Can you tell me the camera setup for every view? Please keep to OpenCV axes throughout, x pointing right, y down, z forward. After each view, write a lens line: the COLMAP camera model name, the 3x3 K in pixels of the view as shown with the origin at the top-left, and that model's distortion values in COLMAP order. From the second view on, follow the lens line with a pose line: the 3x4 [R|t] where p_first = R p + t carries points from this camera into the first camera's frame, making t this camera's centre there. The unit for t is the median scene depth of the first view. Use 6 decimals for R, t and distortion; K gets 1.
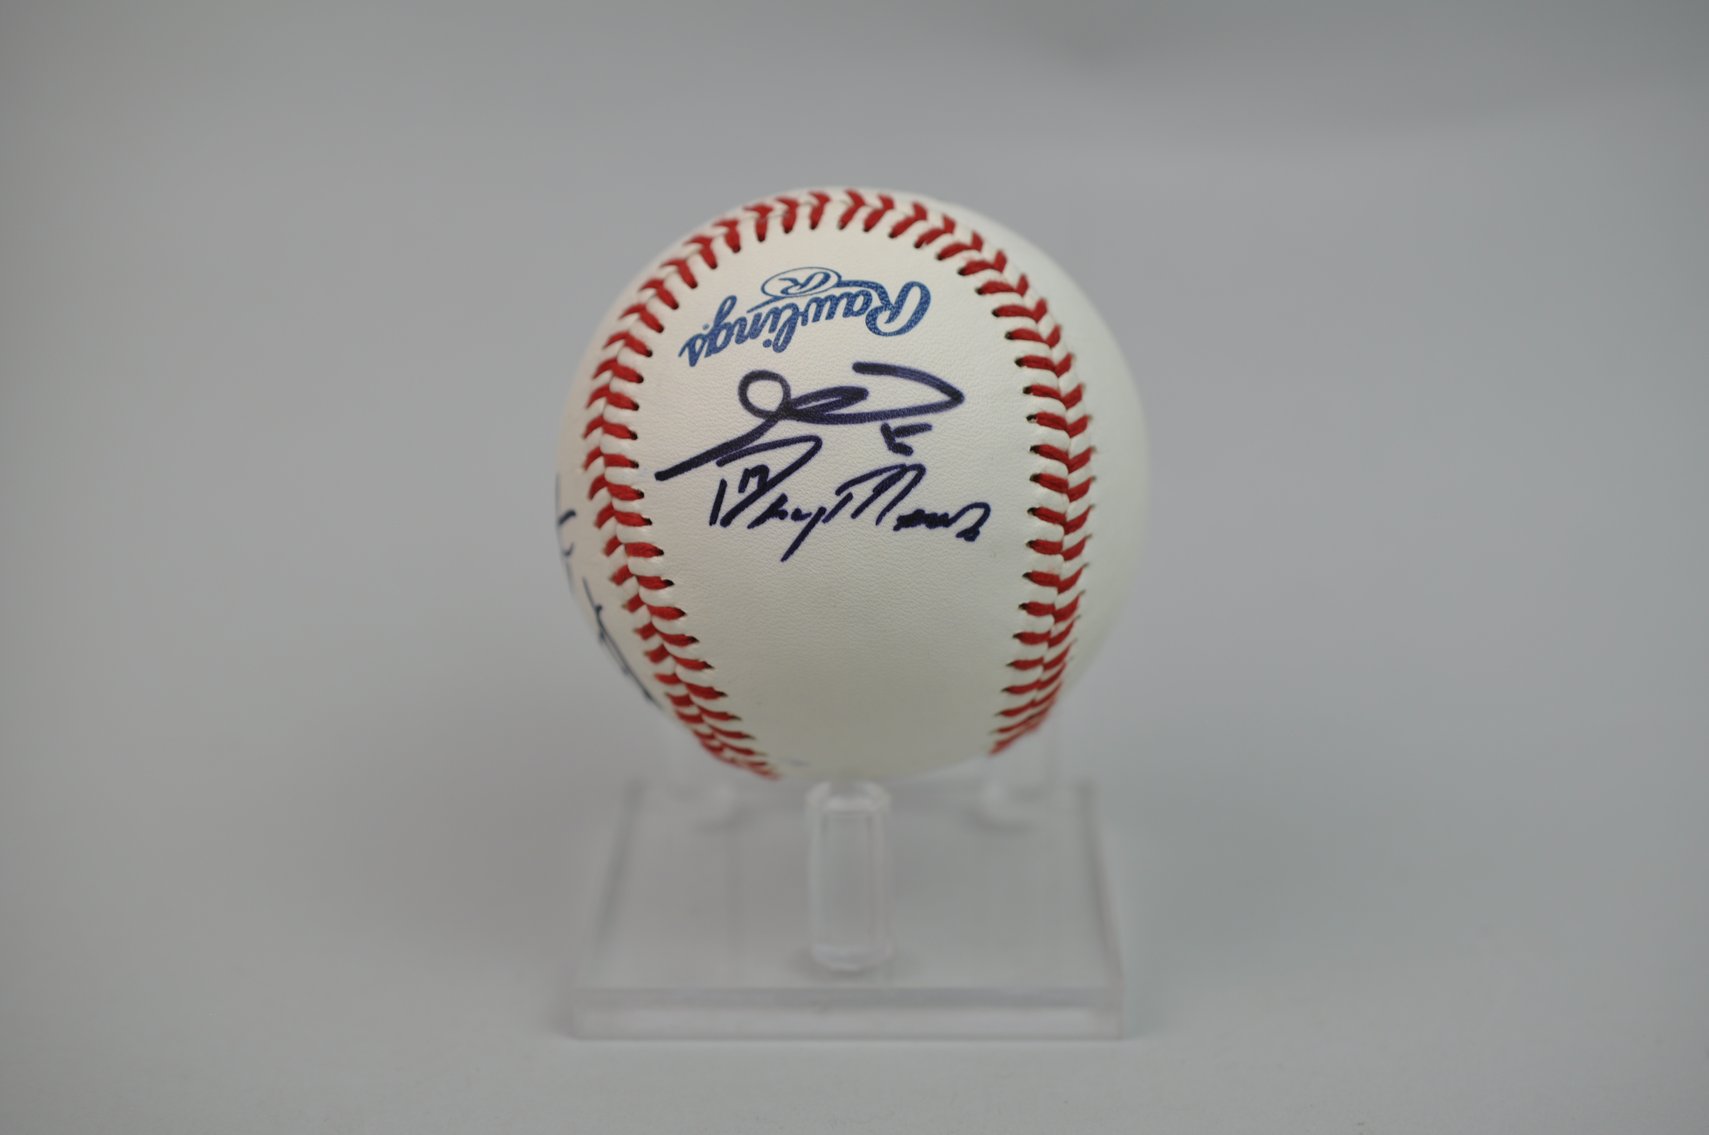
lens RADIAL K [[2809.1, 0, 841.7], [0, 2809.1, 566.5], [0, 0, 1]] dist [0.374280, 0.000000]
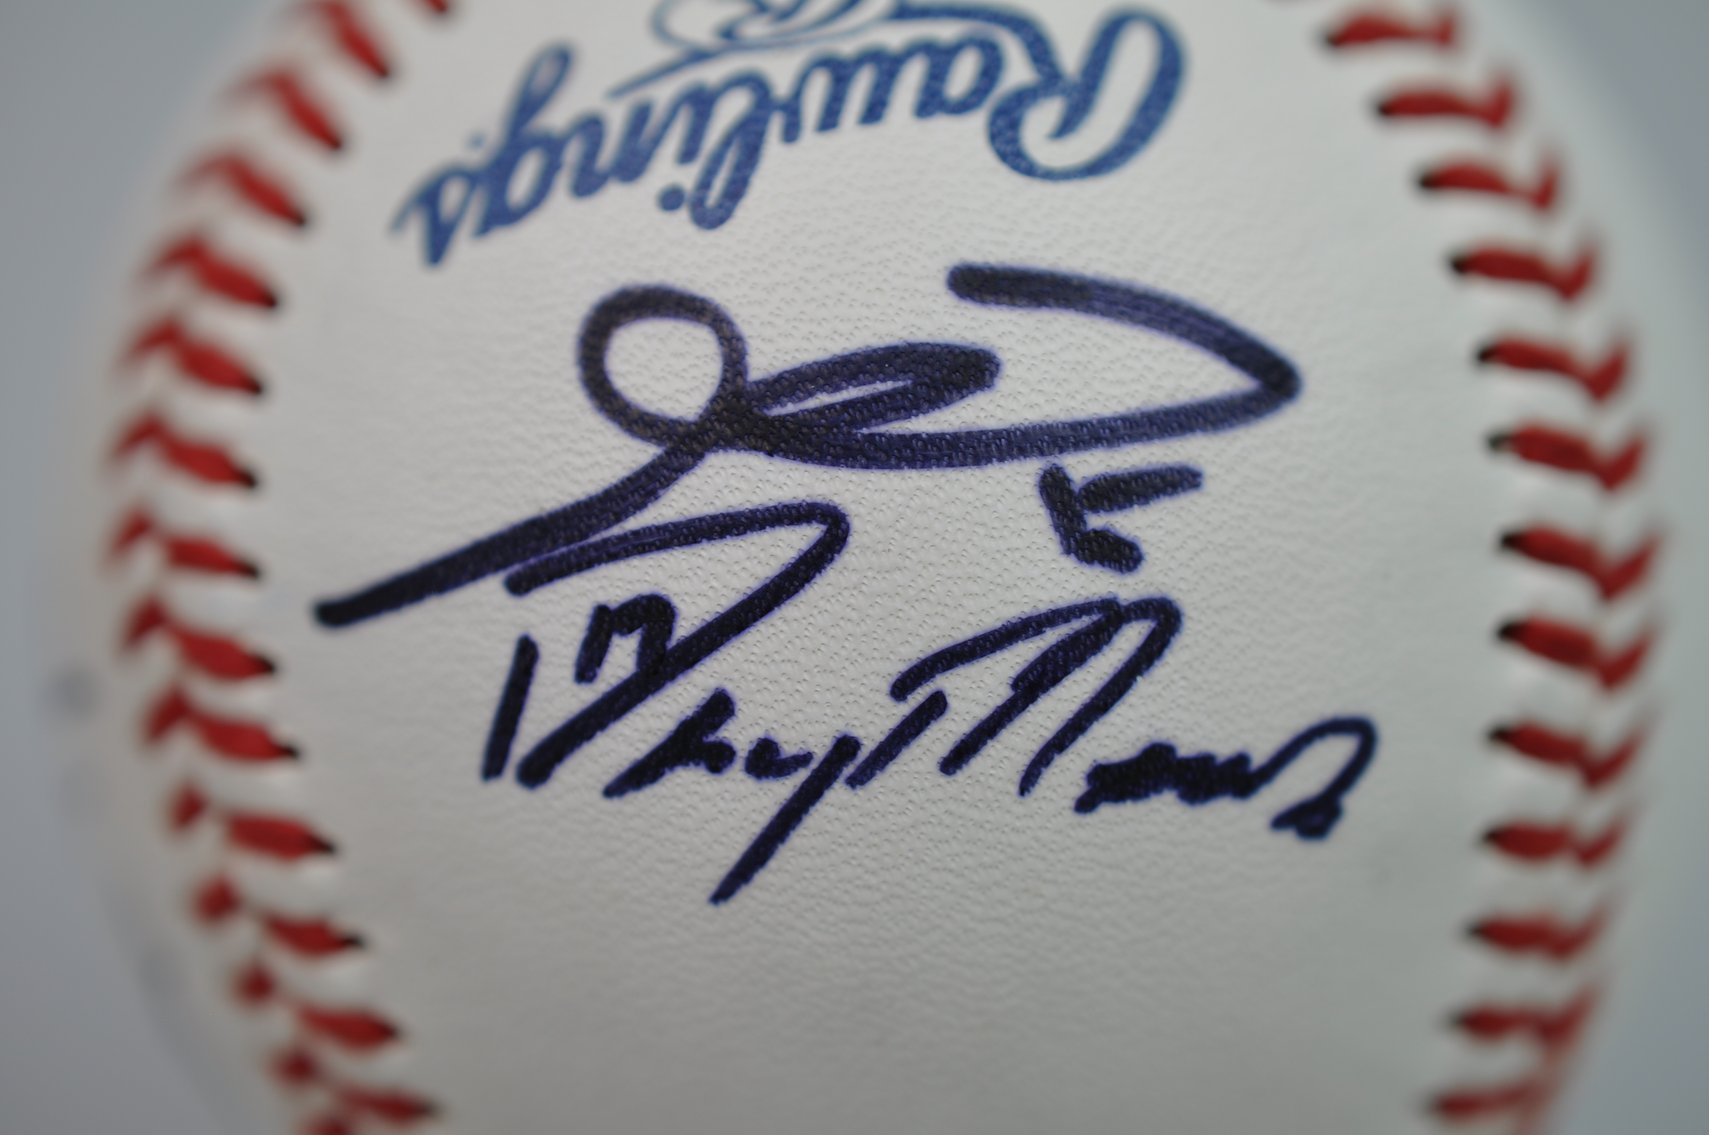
lens RADIAL K [[2809.1, 0, 851.7], [0, 2809.1, 566.1], [0, 0, 1]] dist [0.374280, 0.000000]
pose [[0.999103, 0.009043, 0.041362, -0.019043], [-0.011220, 0.998547, 0.052701, -0.055108], [-0.040825, -0.053118, 0.997753, 0.681100]]
